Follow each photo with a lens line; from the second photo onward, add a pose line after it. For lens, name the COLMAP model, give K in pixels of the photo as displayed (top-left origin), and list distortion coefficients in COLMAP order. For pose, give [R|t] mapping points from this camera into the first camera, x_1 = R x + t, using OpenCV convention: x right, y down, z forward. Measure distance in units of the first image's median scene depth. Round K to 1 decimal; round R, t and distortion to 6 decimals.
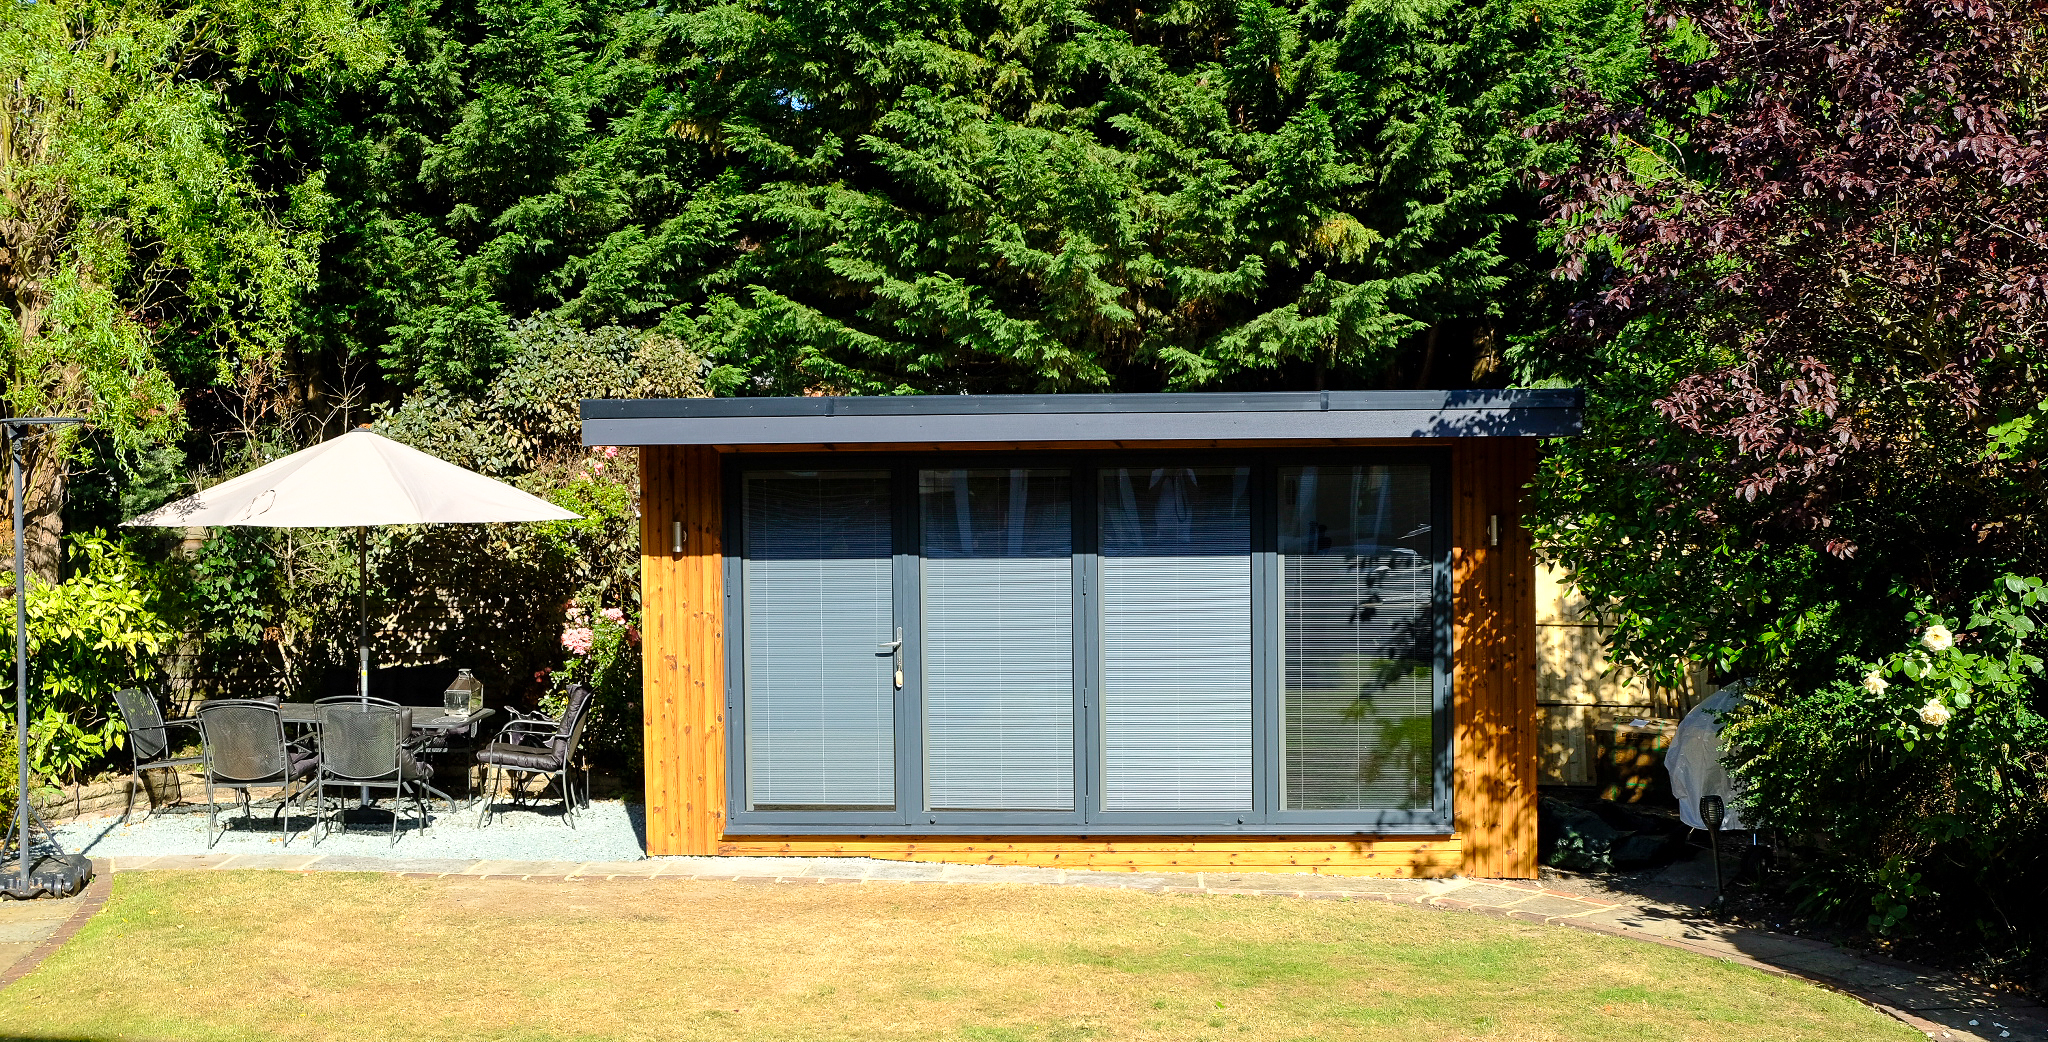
lens RADIAL K [[2506.1, 0, 1024.0], [0, 2506.1, 521.0], [0, 0, 1]] dist [0.062420, -0.036250]
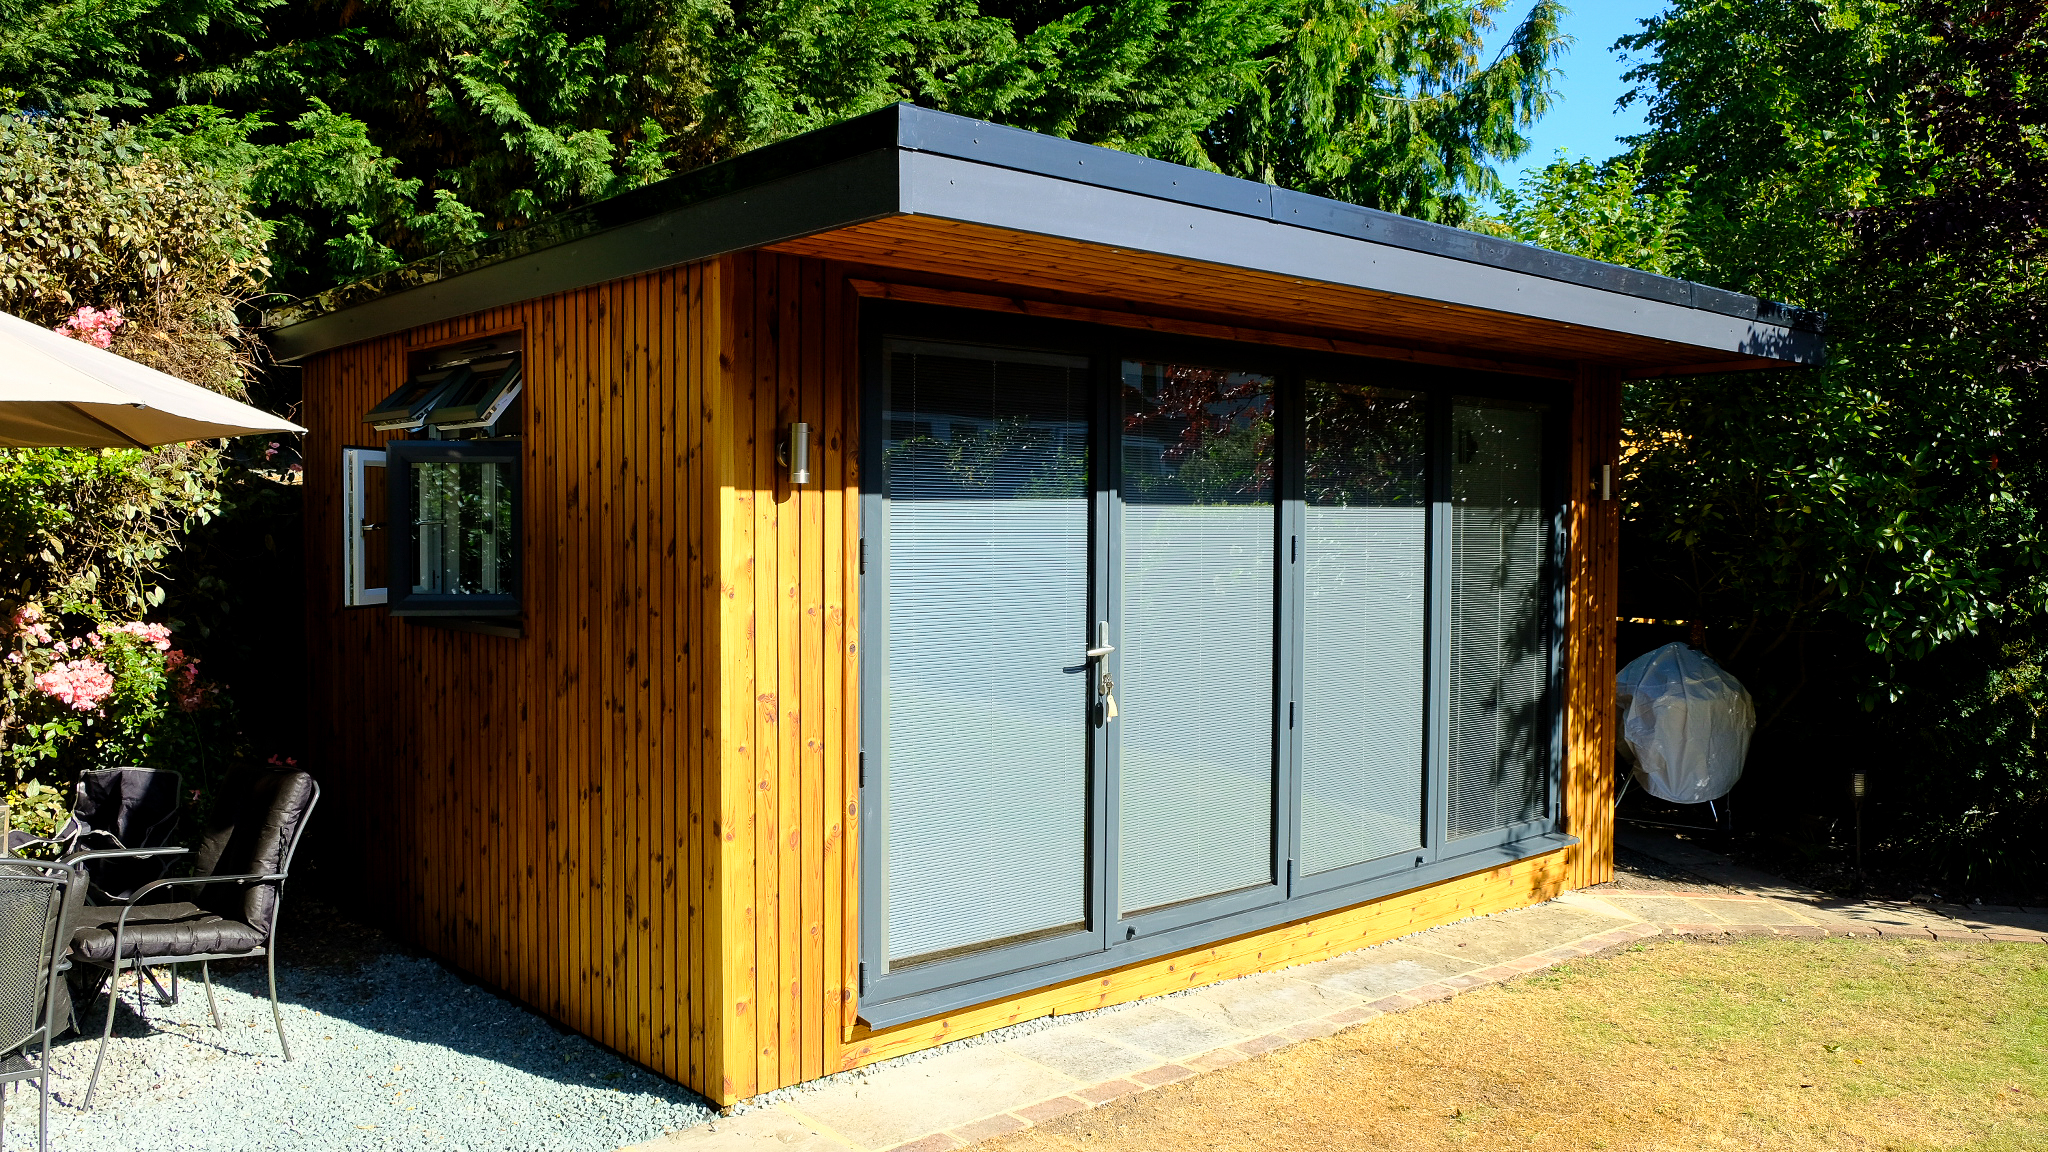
lens RADIAL K [[1588.2, 0, 1024.0], [0, 1588.2, 576.0], [0, 0, 1]] dist [-0.003367, 0.001110]
pose [[0.700578, -0.021051, 0.713265, -0.329195], [0.007163, 0.999722, 0.022470, 0.023689], [-0.713540, -0.010633, 0.700534, 0.748305]]
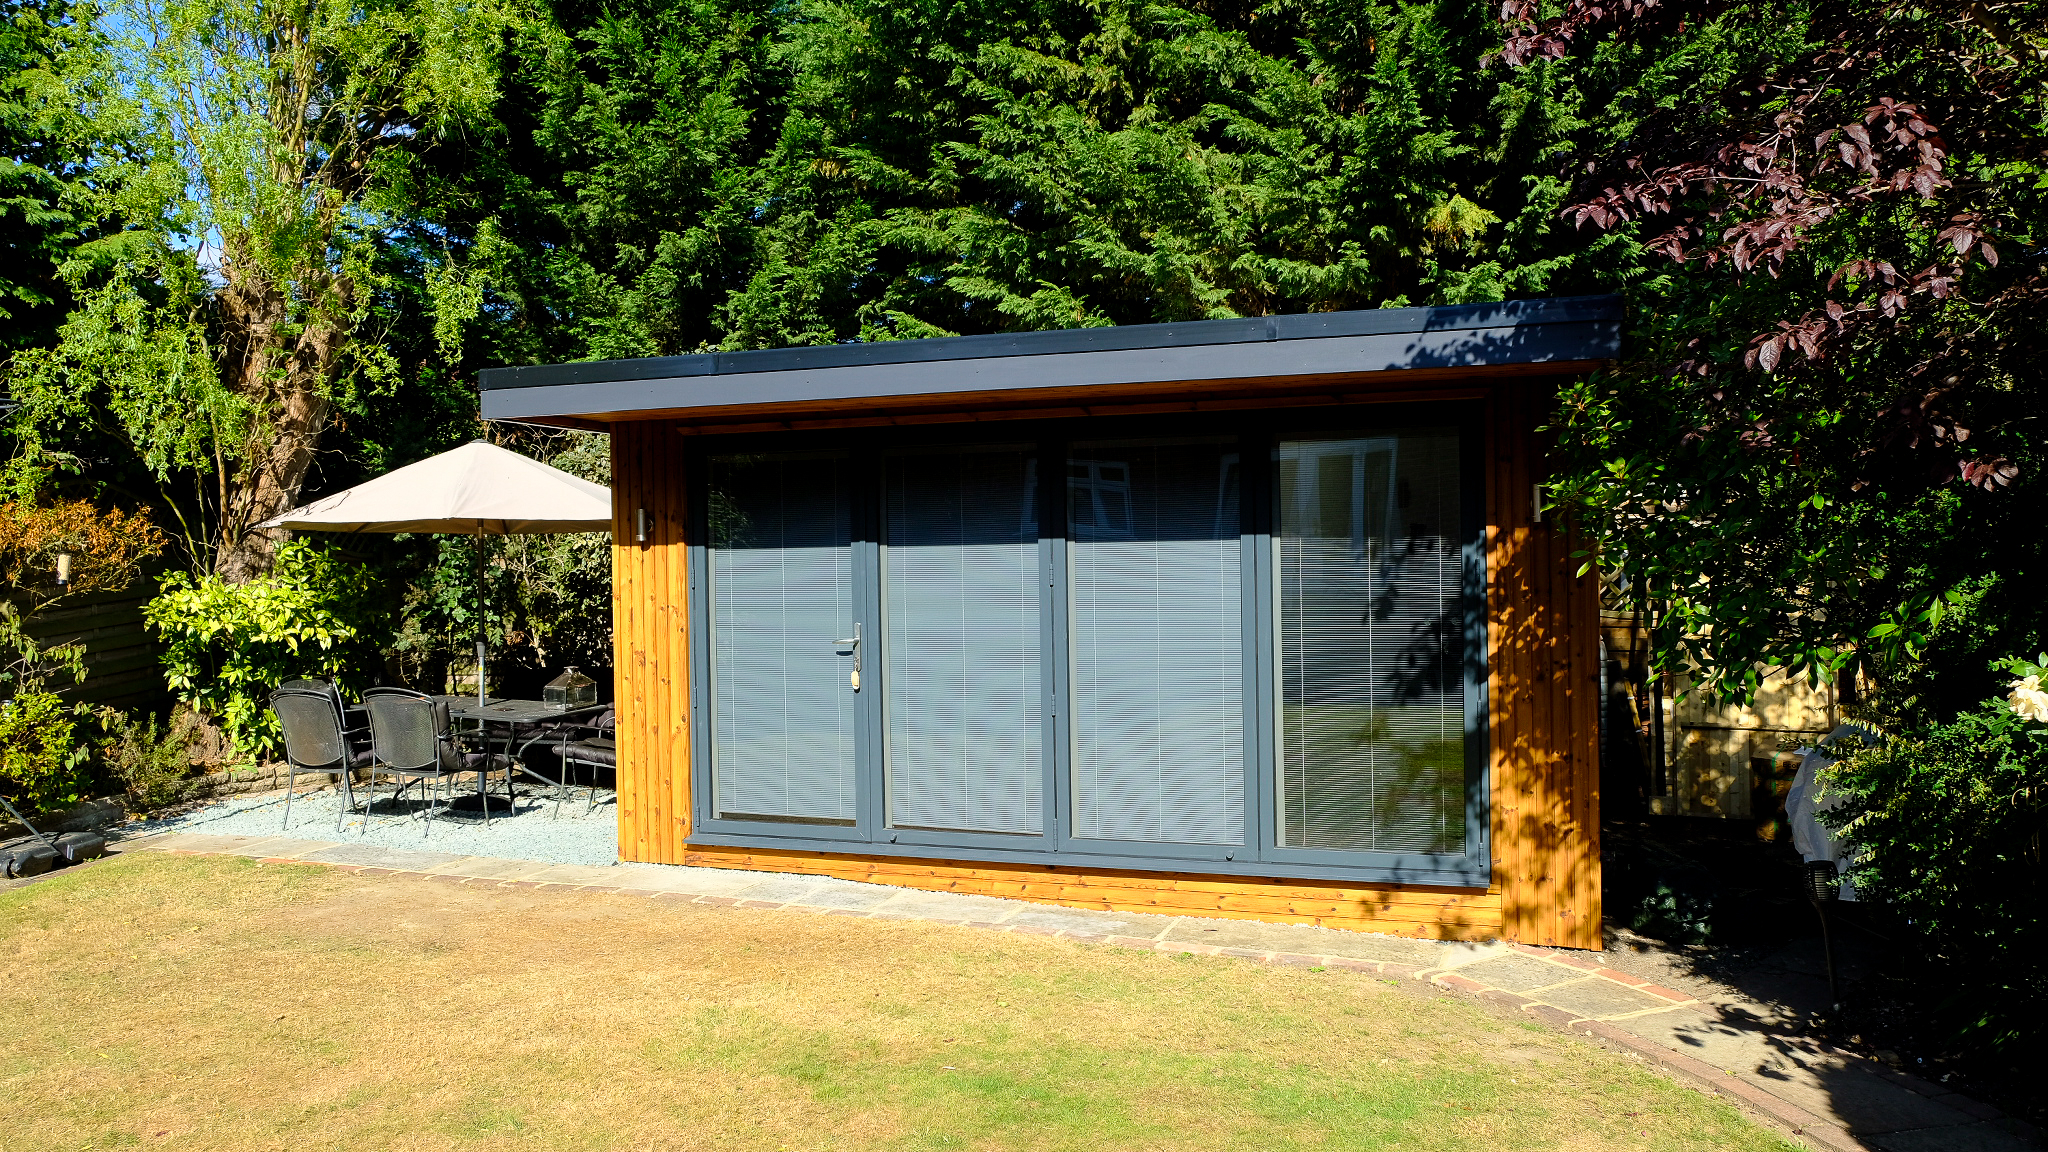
lens RADIAL K [[1598.8, 0, 1029.6], [0, 1598.8, 545.8], [0, 0, 1]] dist [-0.006727, 0.006239]
pose [[0.957701, -0.006701, -0.287689, 0.174904], [-0.002112, 0.999538, -0.030313, 0.031968], [0.287759, 0.029638, 0.957244, 0.464723]]
